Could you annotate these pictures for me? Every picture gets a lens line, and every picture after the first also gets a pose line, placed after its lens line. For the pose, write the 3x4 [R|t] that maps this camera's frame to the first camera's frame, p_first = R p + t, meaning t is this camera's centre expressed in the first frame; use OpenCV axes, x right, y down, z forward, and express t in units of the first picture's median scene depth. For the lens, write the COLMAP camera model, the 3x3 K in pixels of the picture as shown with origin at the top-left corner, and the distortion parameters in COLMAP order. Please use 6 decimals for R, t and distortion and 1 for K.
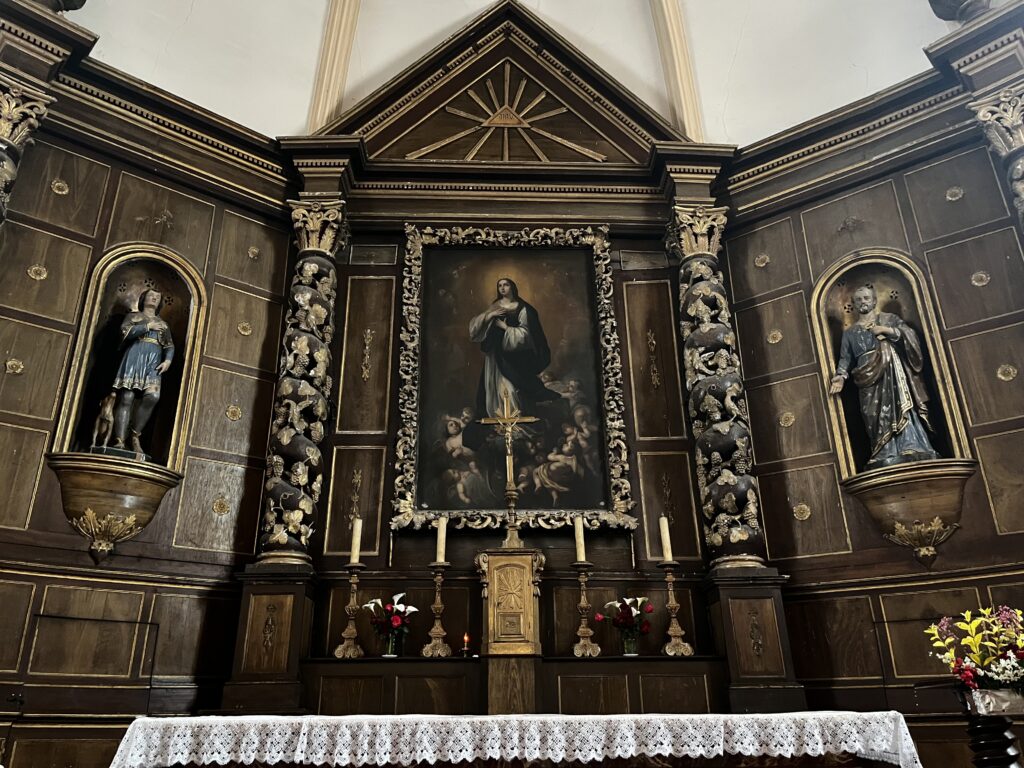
lens RADIAL K [[780.5, 0, 512.0], [0, 780.5, 384.0], [0, 0, 1]] dist [0.005531, 0.002095]
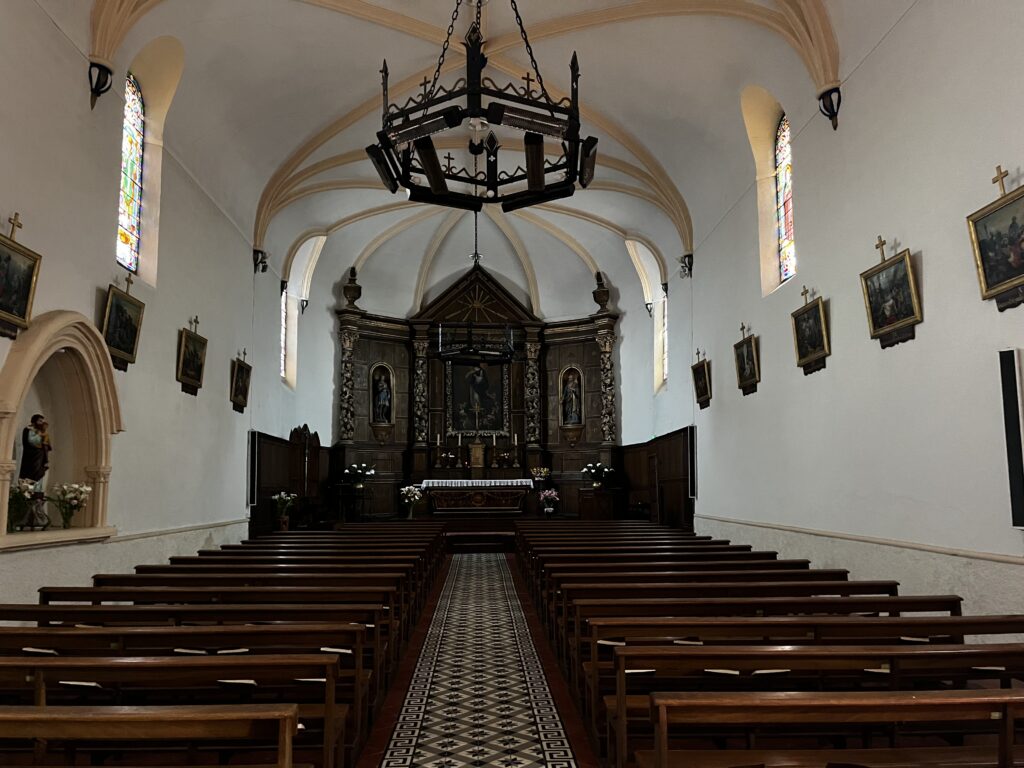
lens RADIAL K [[780.5, 0, 512.0], [0, 780.5, 384.0], [0, 0, 1]] dist [0.005531, 0.002095]
pose [[0.999710, 0.005231, 0.023523, 0.078178], [-0.011407, 0.962598, 0.270695, -1.099267], [-0.021227, -0.270885, 0.962378, -2.634705]]
